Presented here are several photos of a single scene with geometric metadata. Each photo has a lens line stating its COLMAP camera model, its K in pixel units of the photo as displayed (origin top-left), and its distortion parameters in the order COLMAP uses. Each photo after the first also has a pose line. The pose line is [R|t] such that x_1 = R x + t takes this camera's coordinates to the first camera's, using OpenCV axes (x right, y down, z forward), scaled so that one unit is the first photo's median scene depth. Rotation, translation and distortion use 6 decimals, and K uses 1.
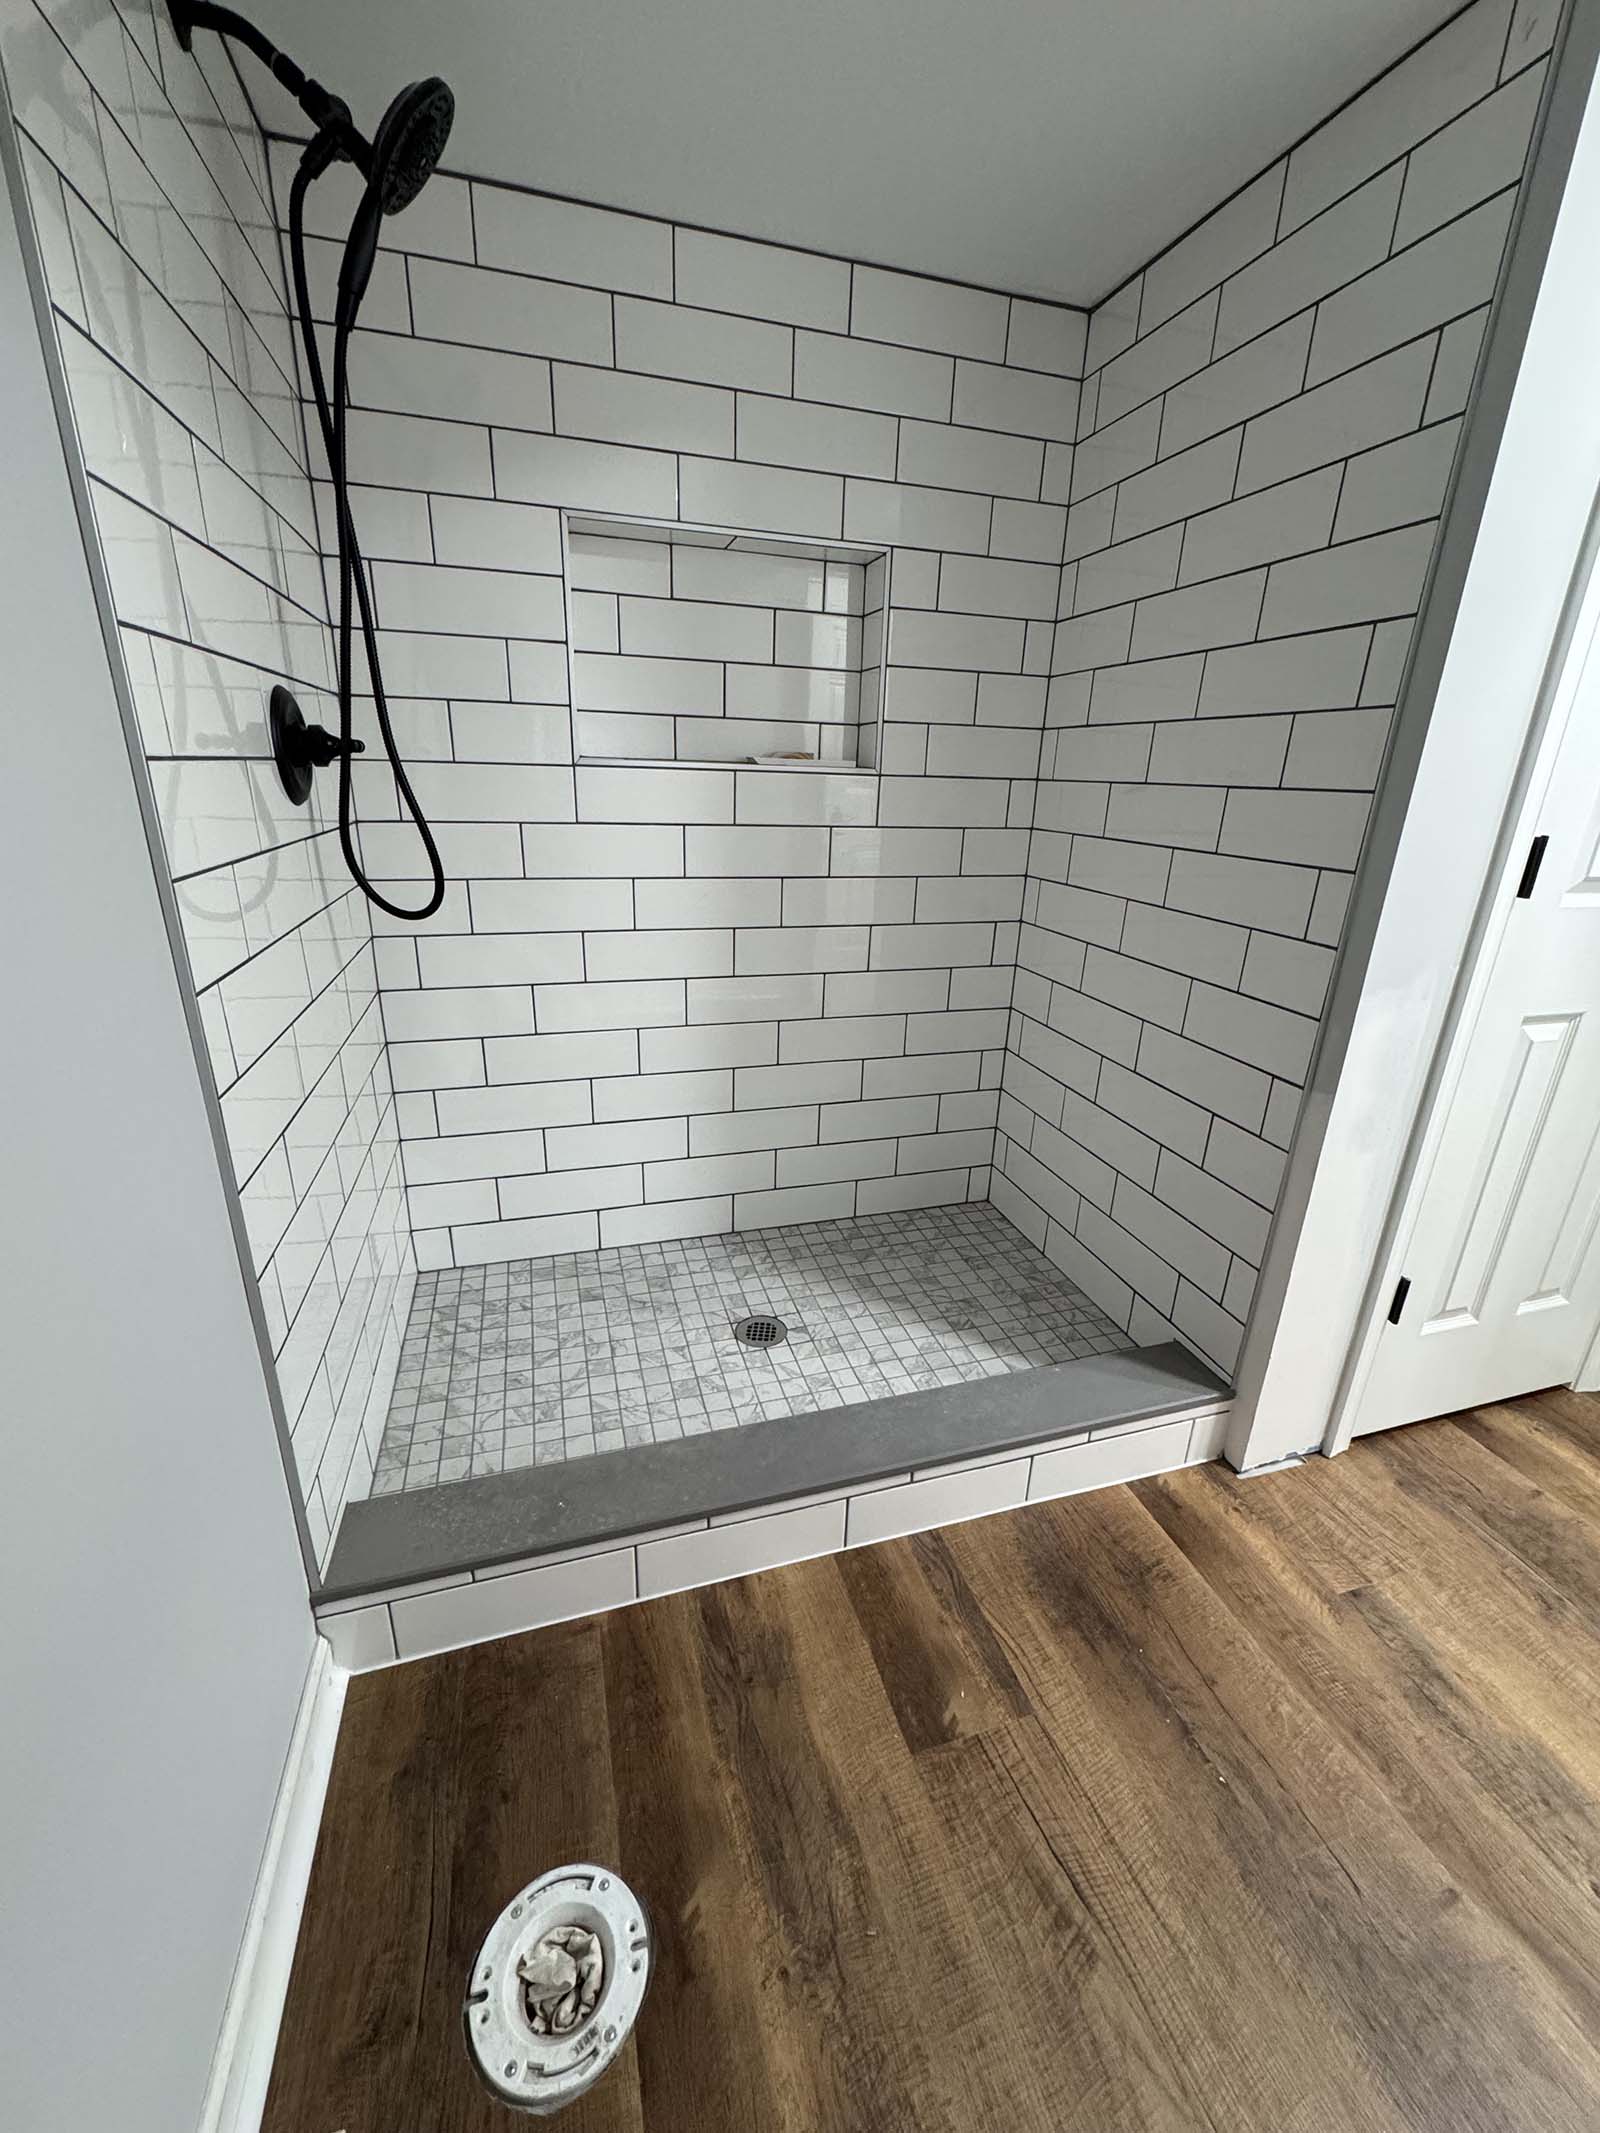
lens RADIAL K [[842.6, 0, 800.8], [0, 842.6, 1056.0], [0, 0, 1]] dist [-0.018089, 0.003062]
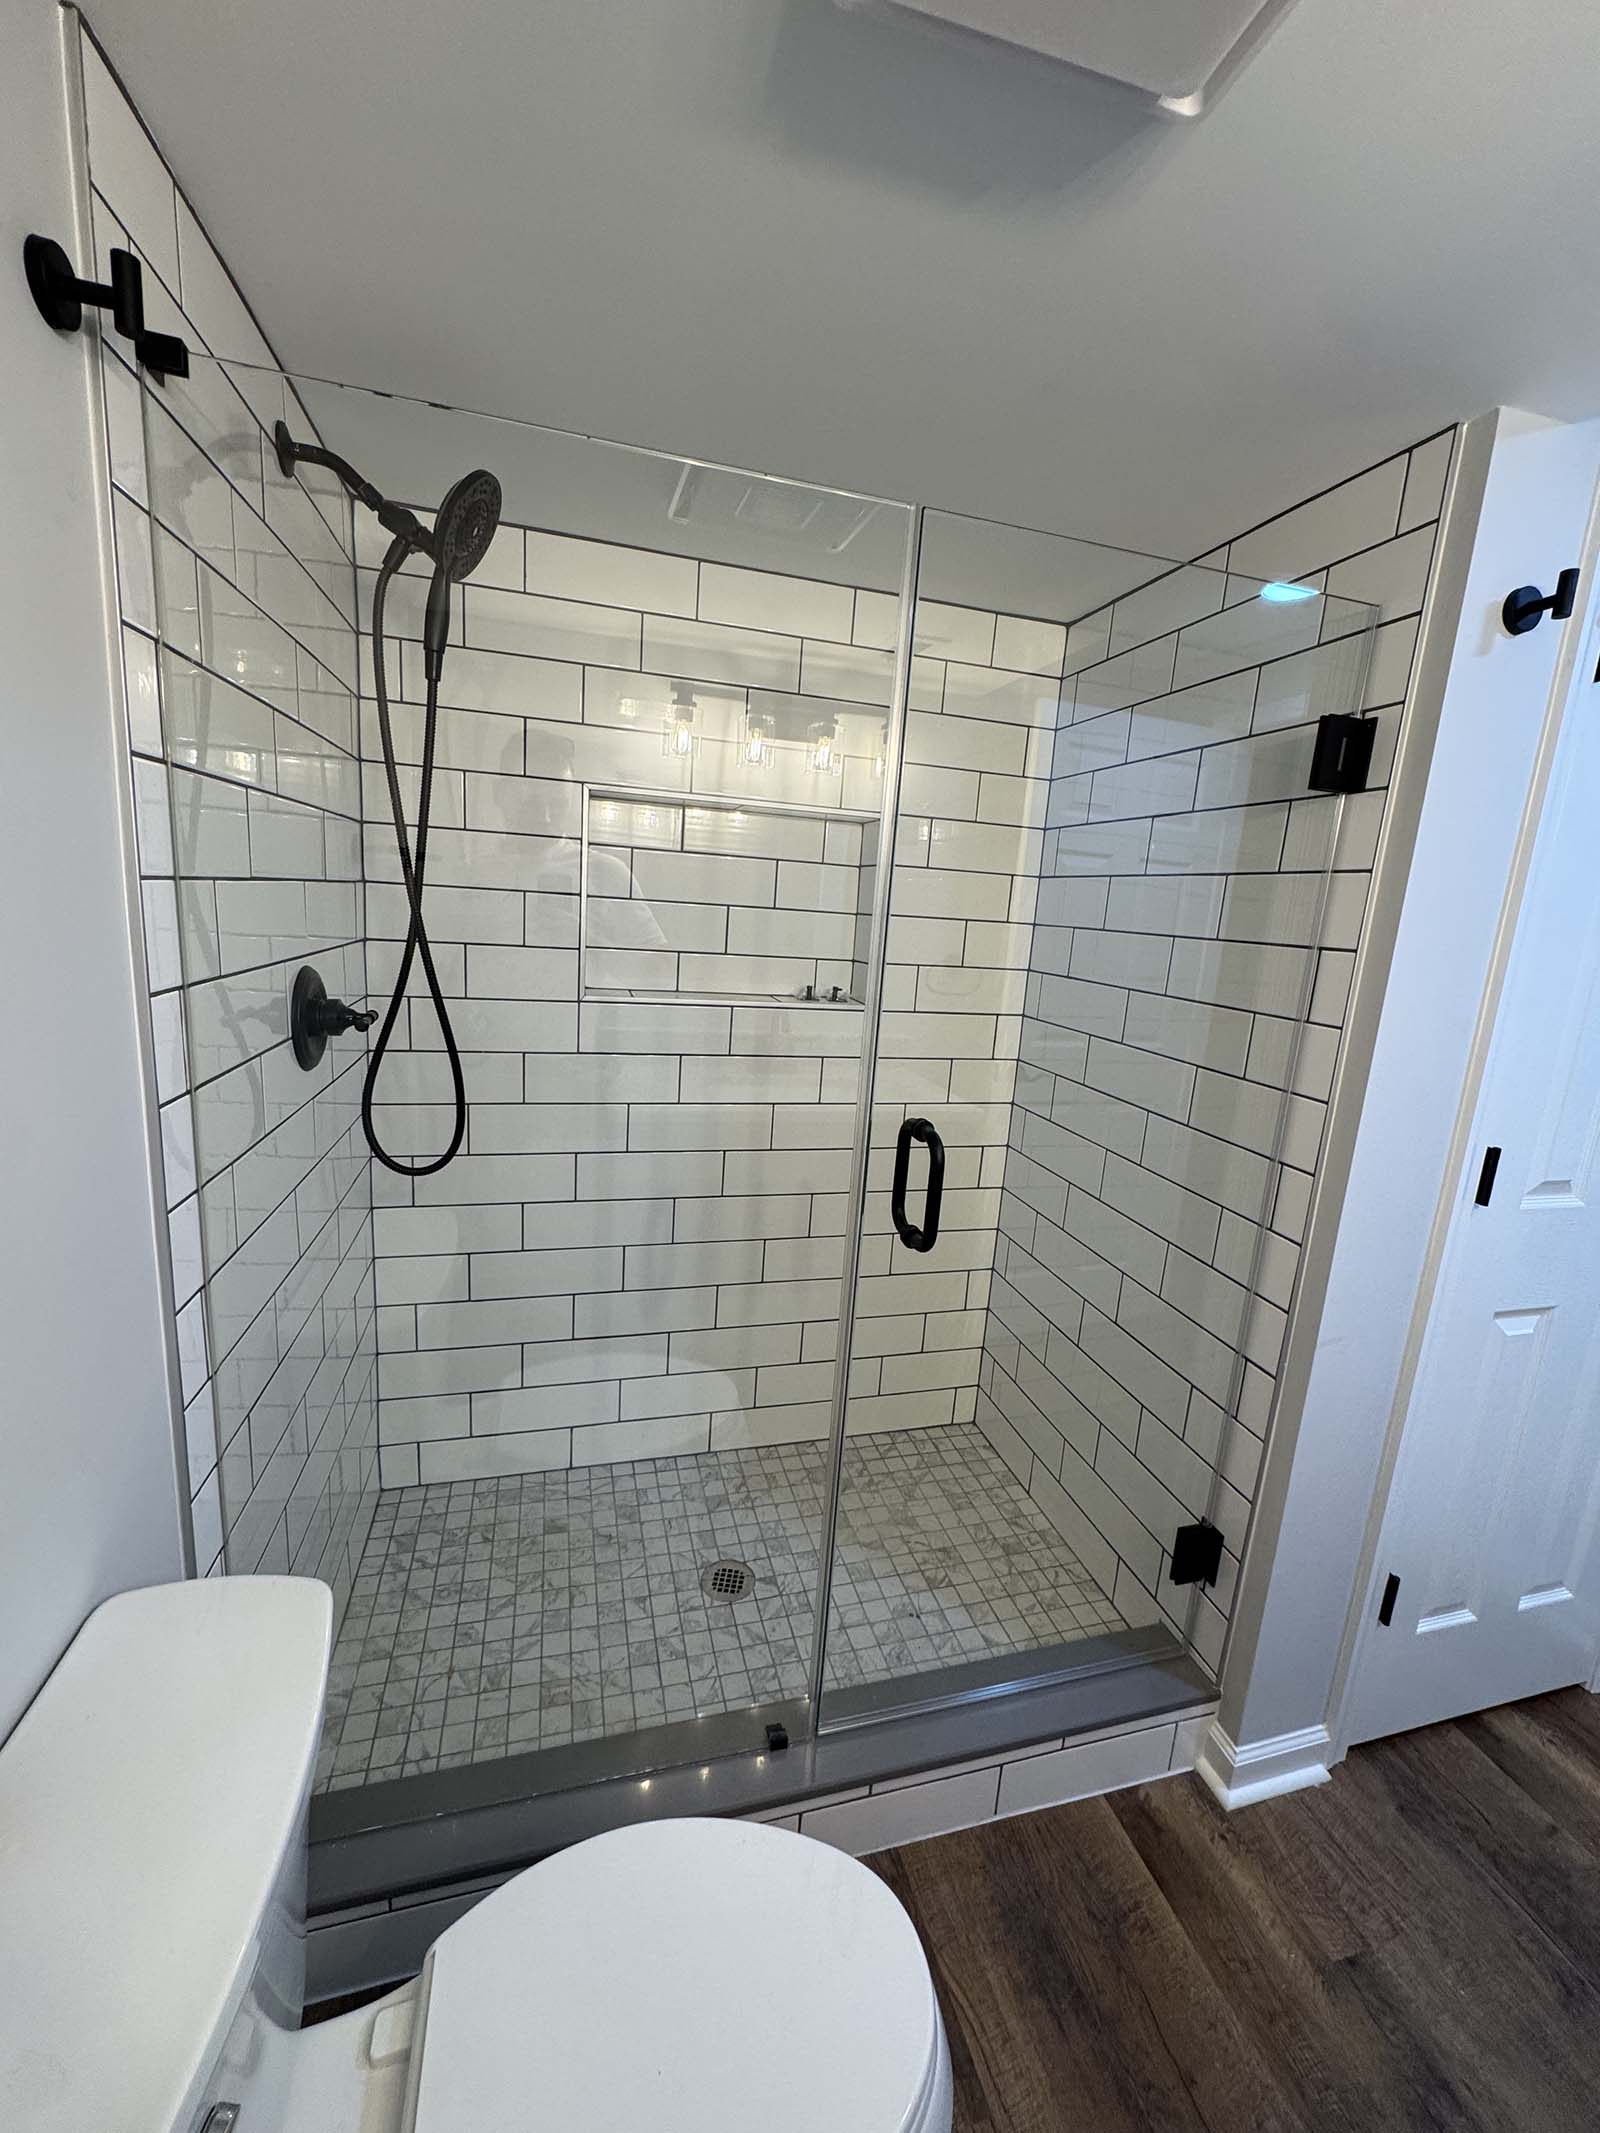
lens RADIAL K [[842.6, 0, 803.0], [0, 842.6, 1062.2], [0, 0, 1]] dist [-0.018089, 0.003062]
pose [[0.999064, 0.041643, -0.011708, 0.028910], [-0.042927, 0.987814, -0.149605, -0.136994], [0.005335, 0.149967, 0.988677, -0.036914]]
